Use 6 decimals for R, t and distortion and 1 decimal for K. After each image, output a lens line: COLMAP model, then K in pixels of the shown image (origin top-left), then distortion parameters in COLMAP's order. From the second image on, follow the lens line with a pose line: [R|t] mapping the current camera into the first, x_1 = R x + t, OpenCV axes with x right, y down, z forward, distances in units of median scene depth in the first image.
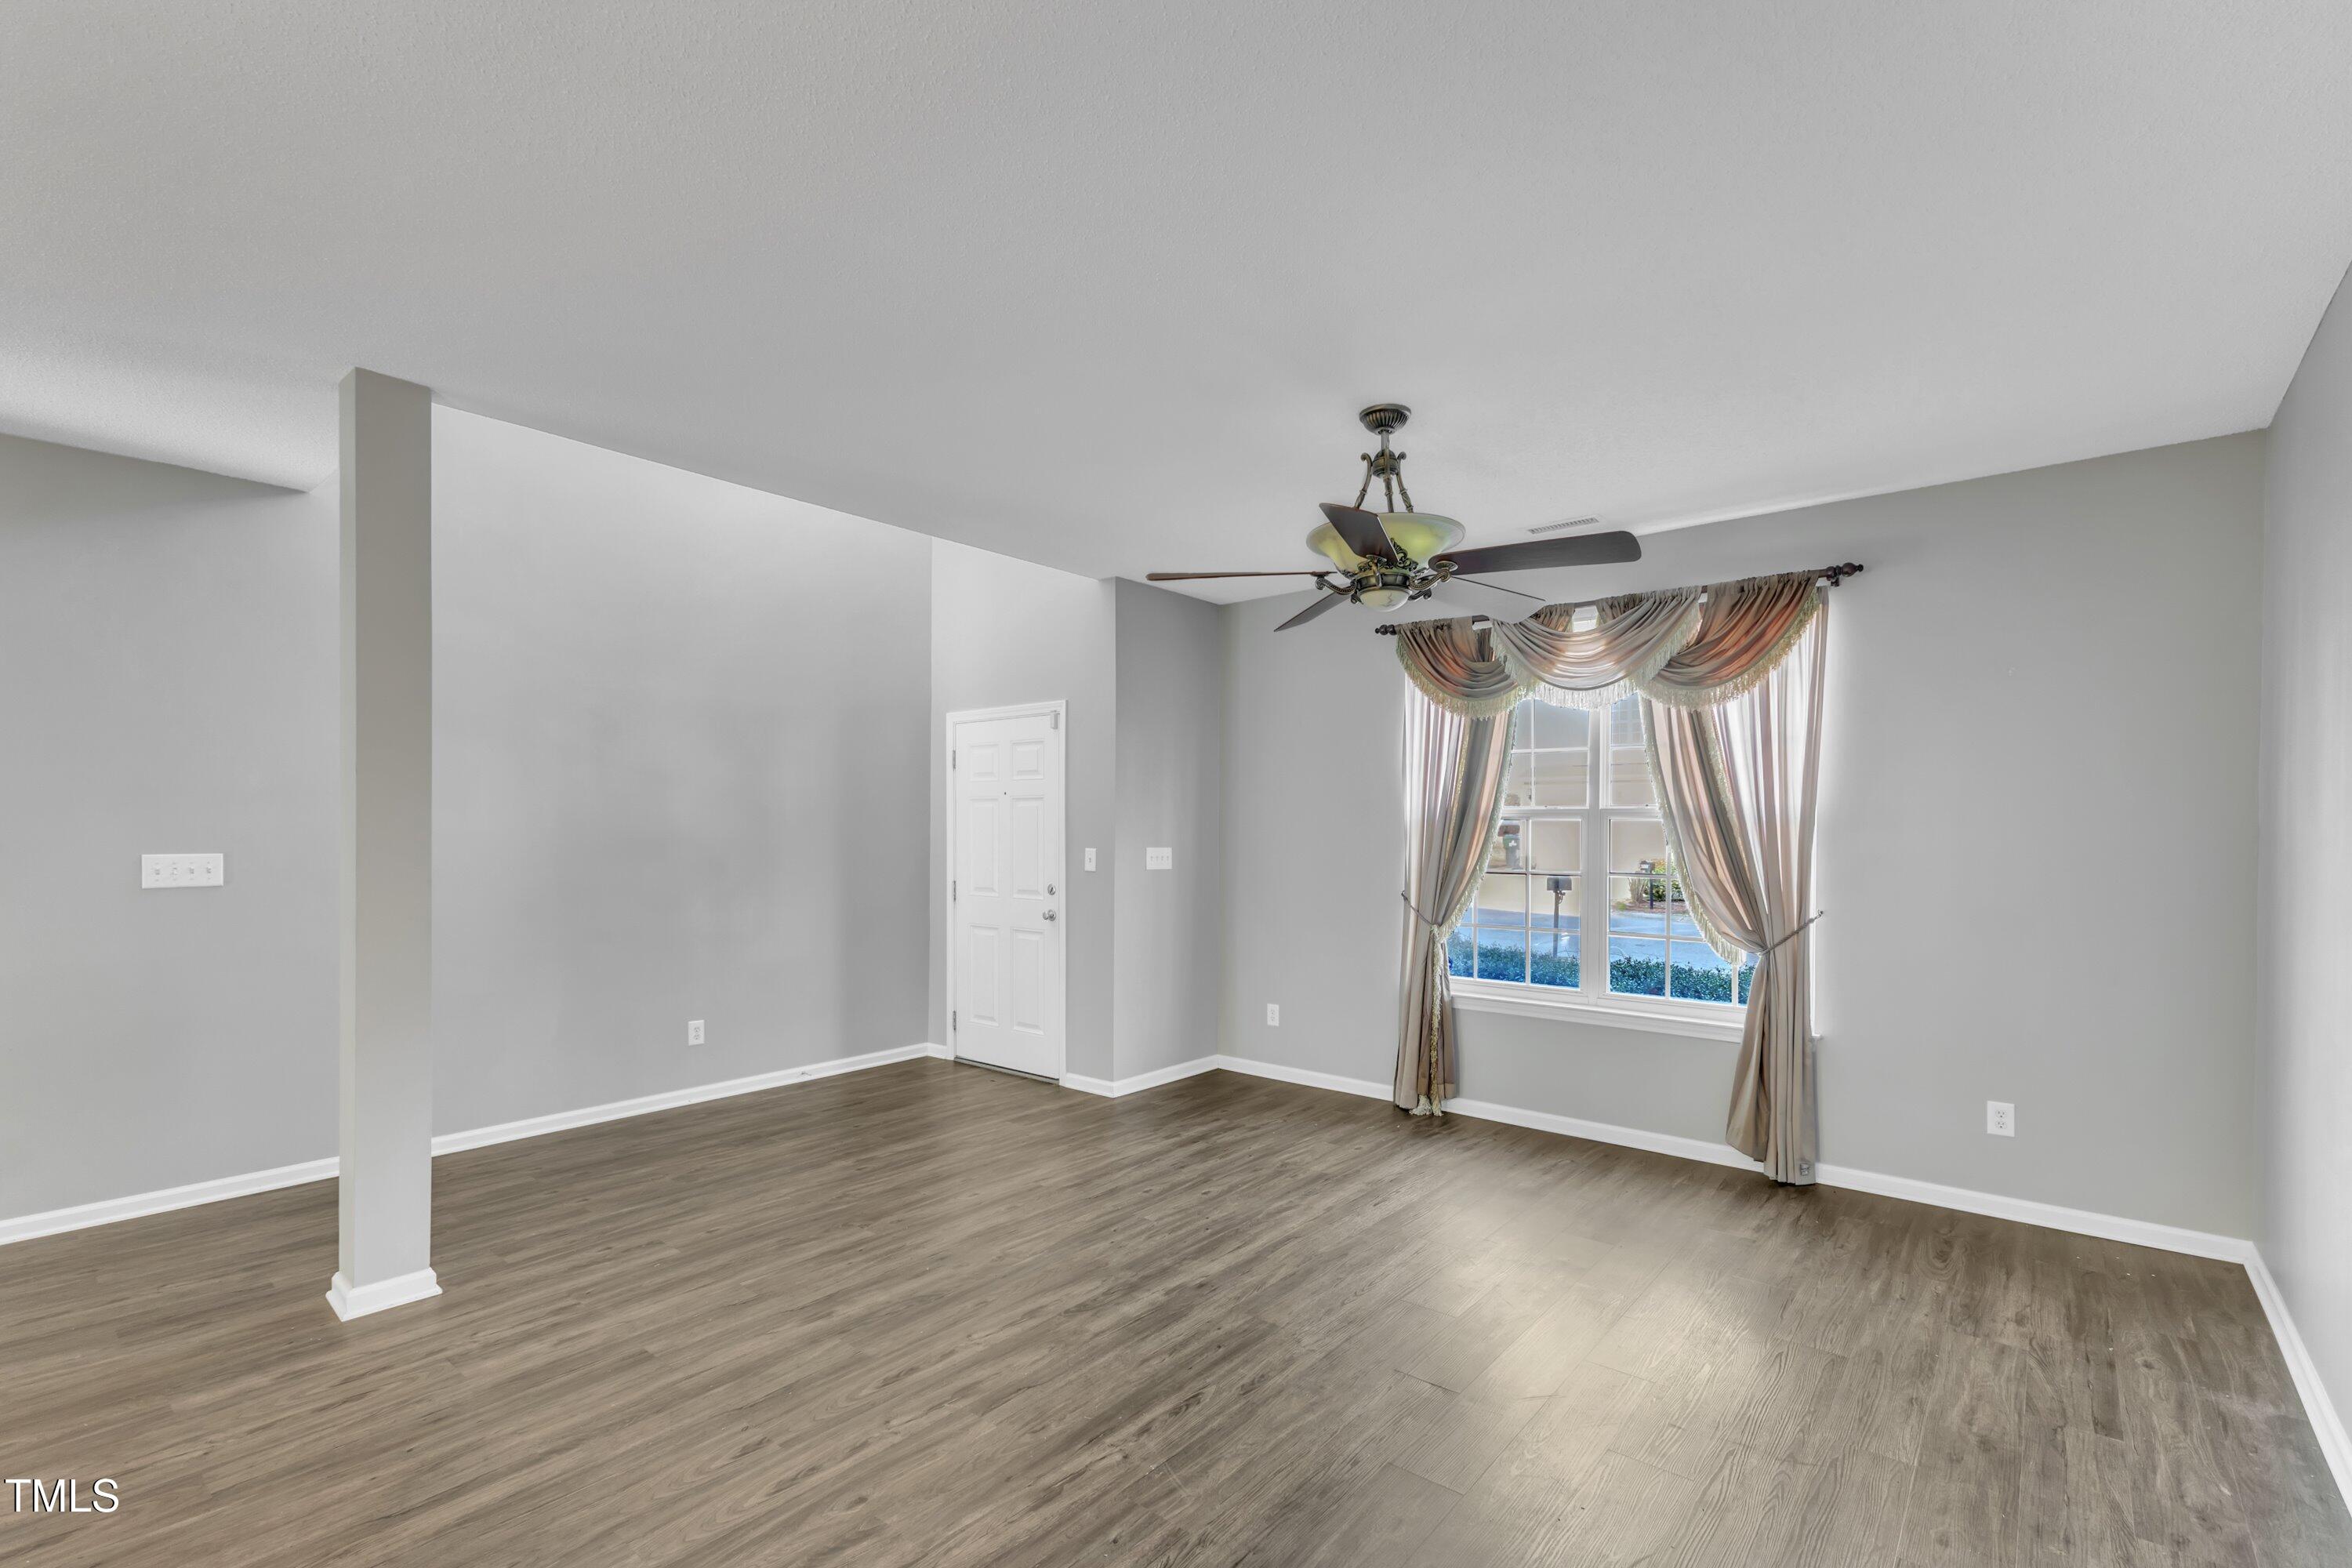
lens RADIAL K [[1036.4, 0, 1167.8], [0, 1036.4, 839.8], [0, 0, 1]] dist [0.016302, -0.002400]
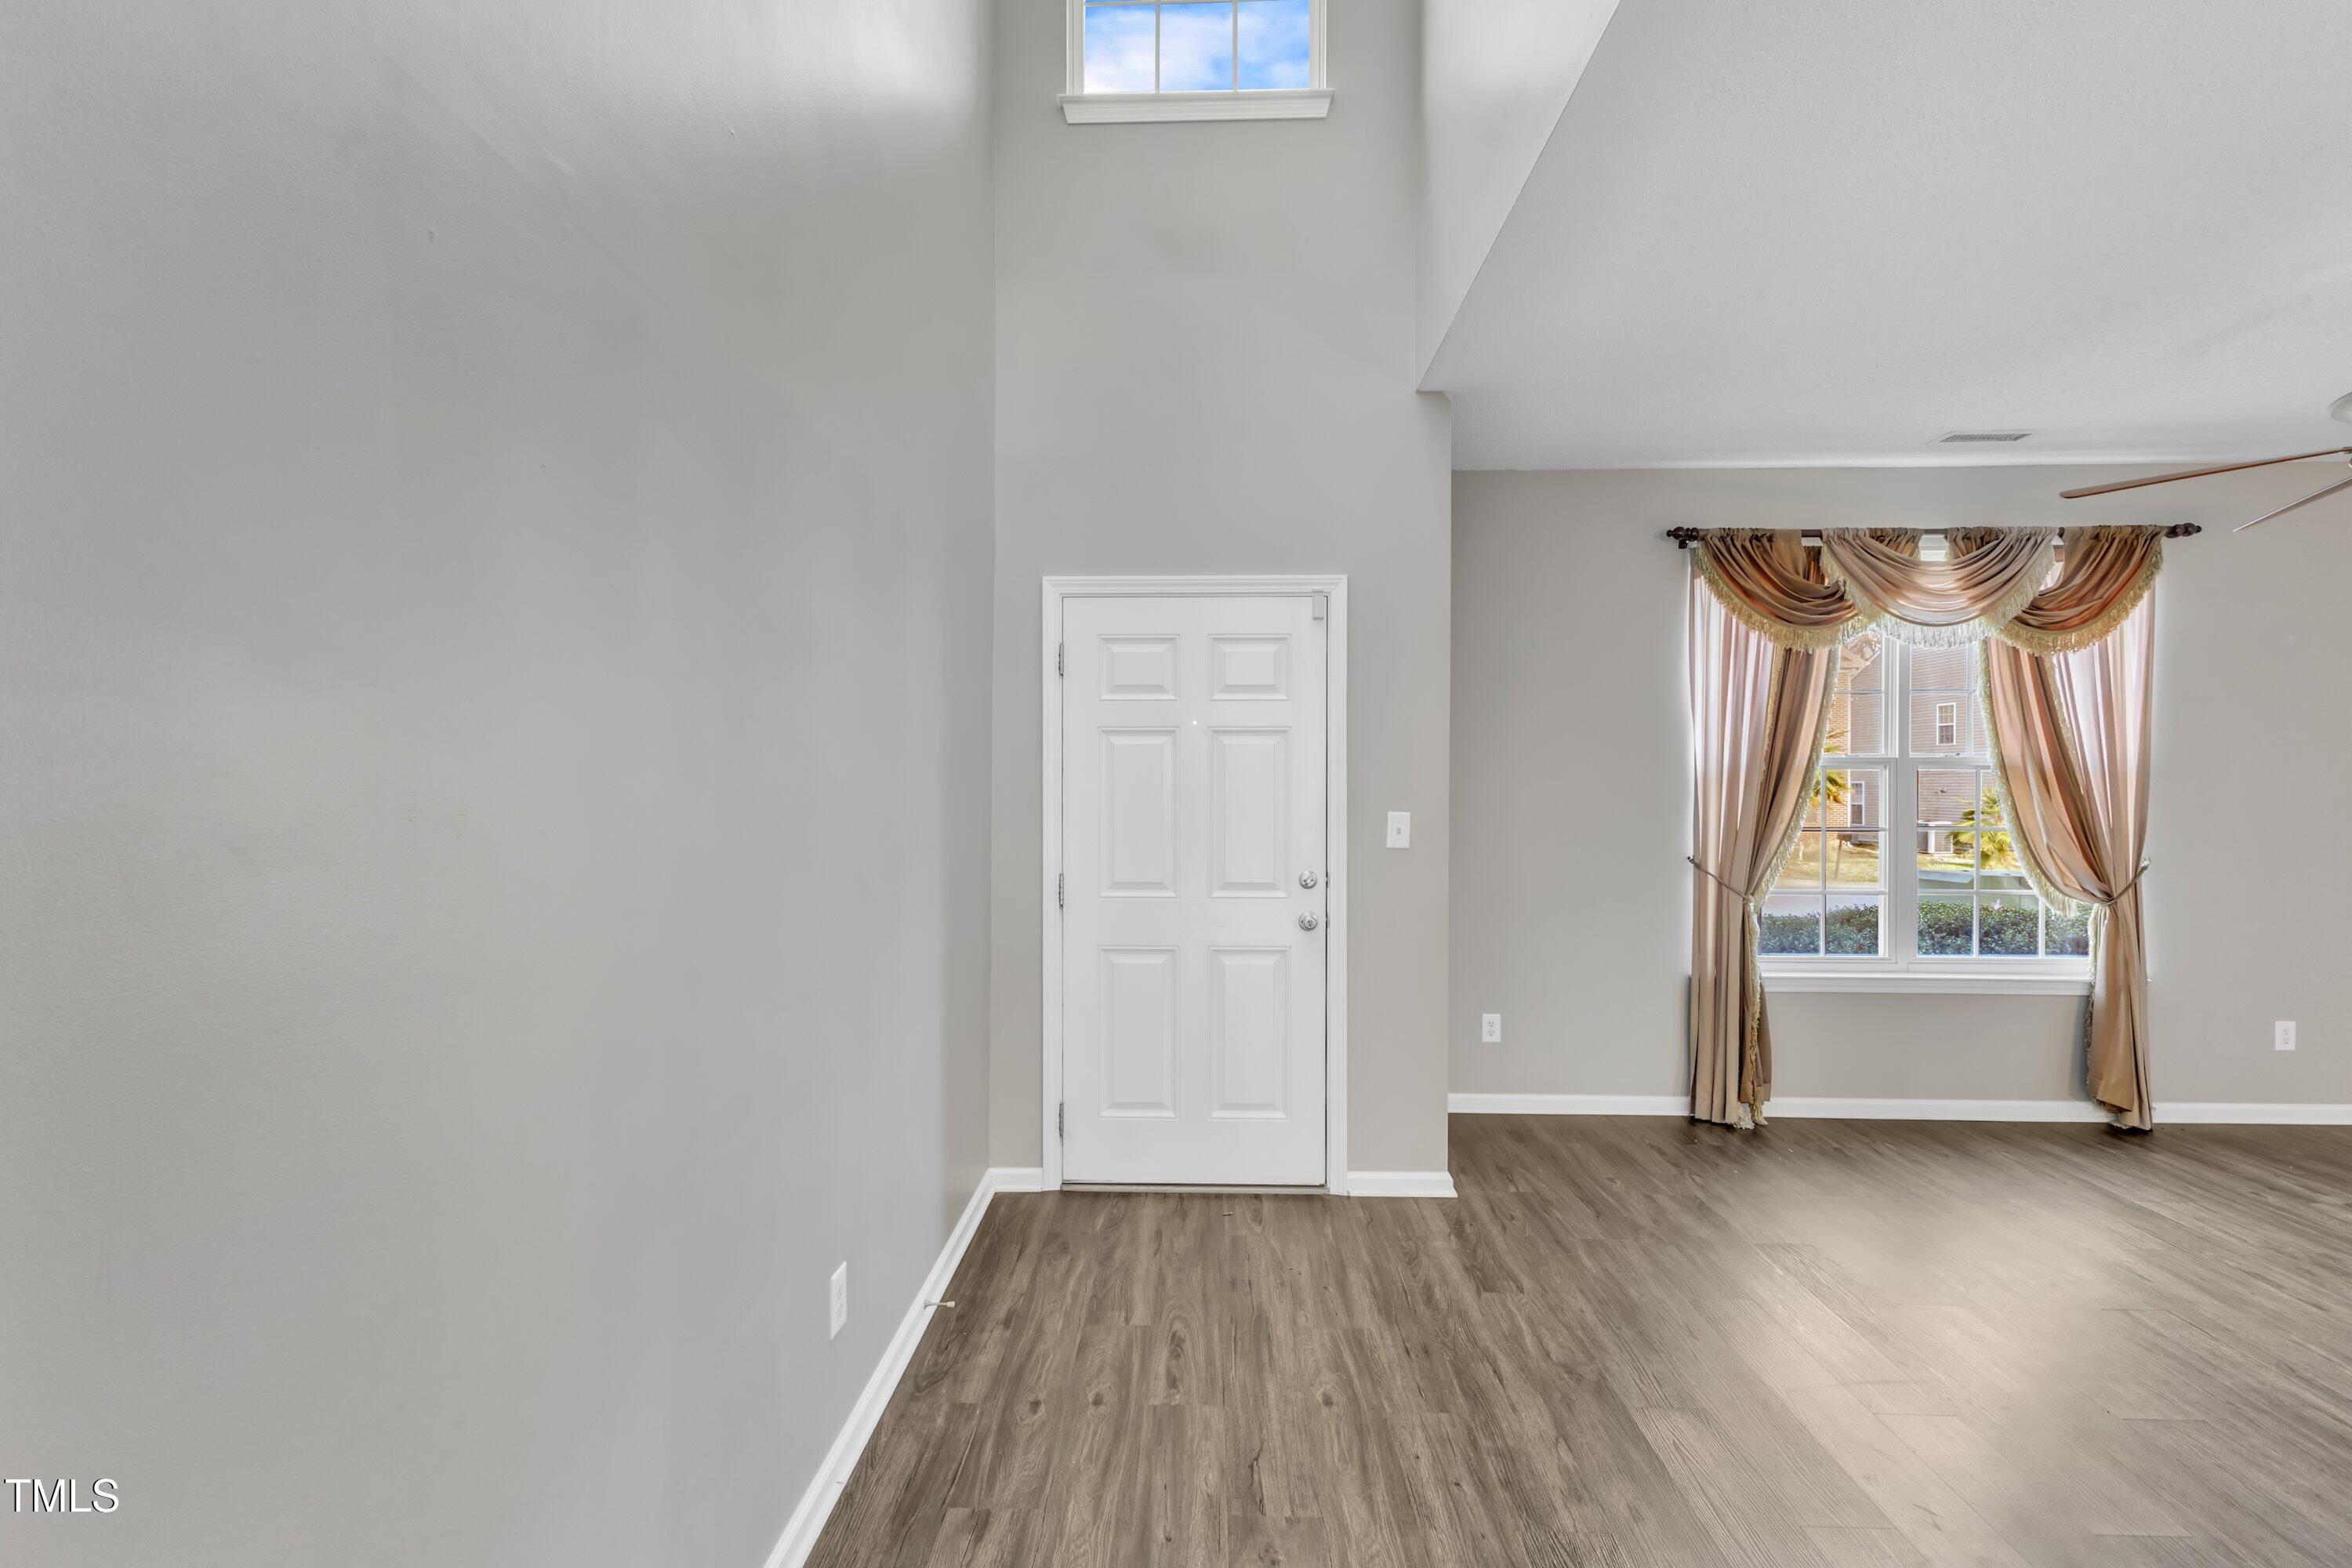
lens RADIAL K [[1036.4, 0, 1178.9], [0, 1036.4, 790.7], [0, 0, 1]] dist [0.016302, -0.002400]
pose [[0.785006, -0.010956, 0.619392, -0.666959], [0.009394, 0.999939, 0.005781, -0.012030], [-0.619417, 0.001280, 0.785061, 0.676241]]
